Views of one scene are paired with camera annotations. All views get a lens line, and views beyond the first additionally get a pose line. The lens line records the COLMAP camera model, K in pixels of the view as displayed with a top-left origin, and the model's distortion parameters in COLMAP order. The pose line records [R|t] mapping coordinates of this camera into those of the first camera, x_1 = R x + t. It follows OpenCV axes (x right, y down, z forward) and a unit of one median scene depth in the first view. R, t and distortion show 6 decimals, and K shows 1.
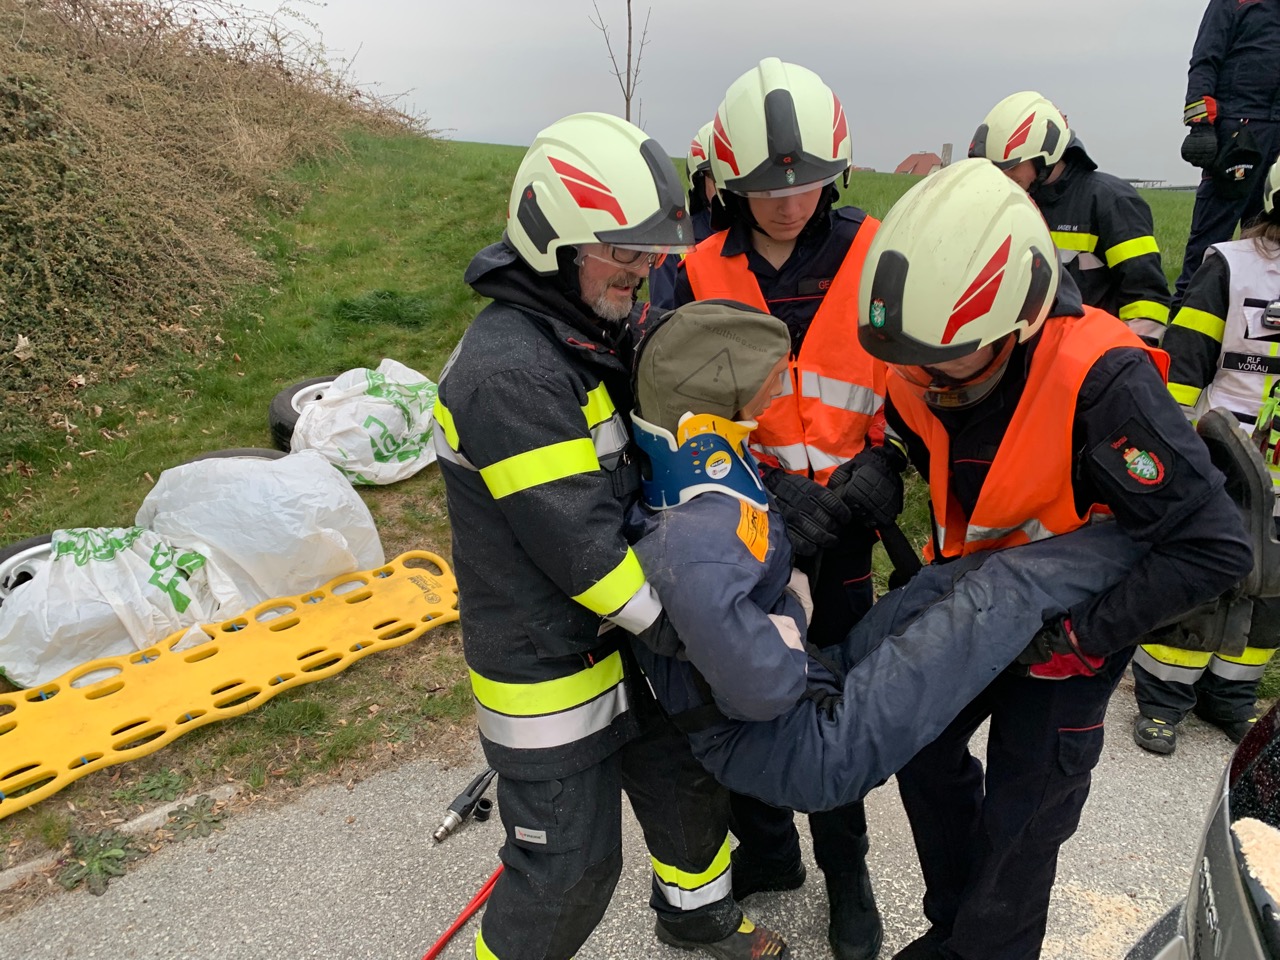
lens RADIAL K [[949.6, 0, 639.2], [0, 949.6, 480.1], [0, 0, 1]] dist [0.025575, -0.026972]
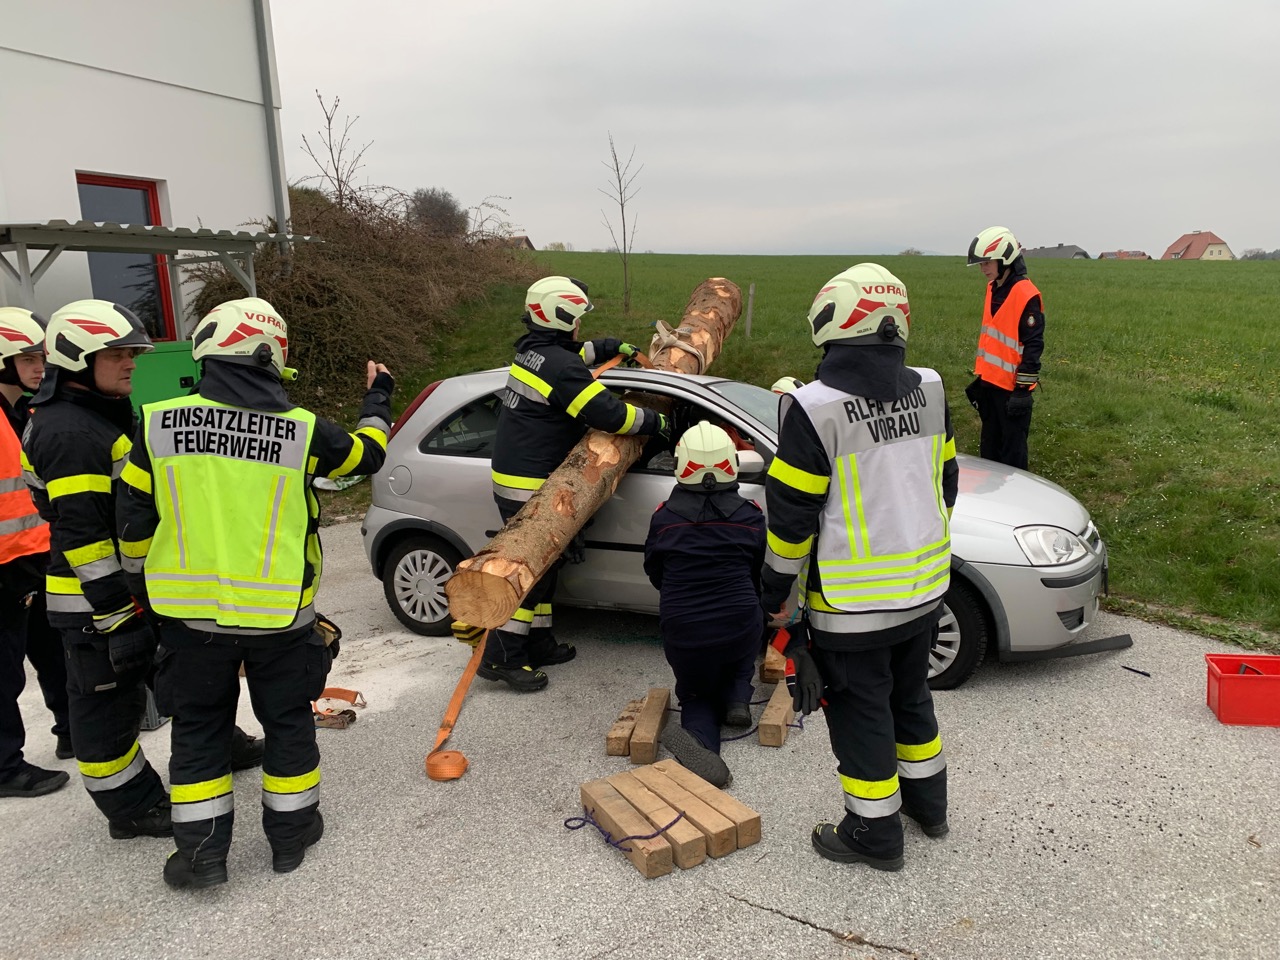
lens RADIAL K [[949.6, 0, 641.8], [0, 949.6, 481.0], [0, 0, 1]] dist [0.025575, -0.026972]
pose [[0.968304, -0.000002, -0.249776, 0.649413], [-0.025609, 0.994730, -0.099283, 0.264291], [0.248459, 0.102533, 0.963200, -0.954325]]
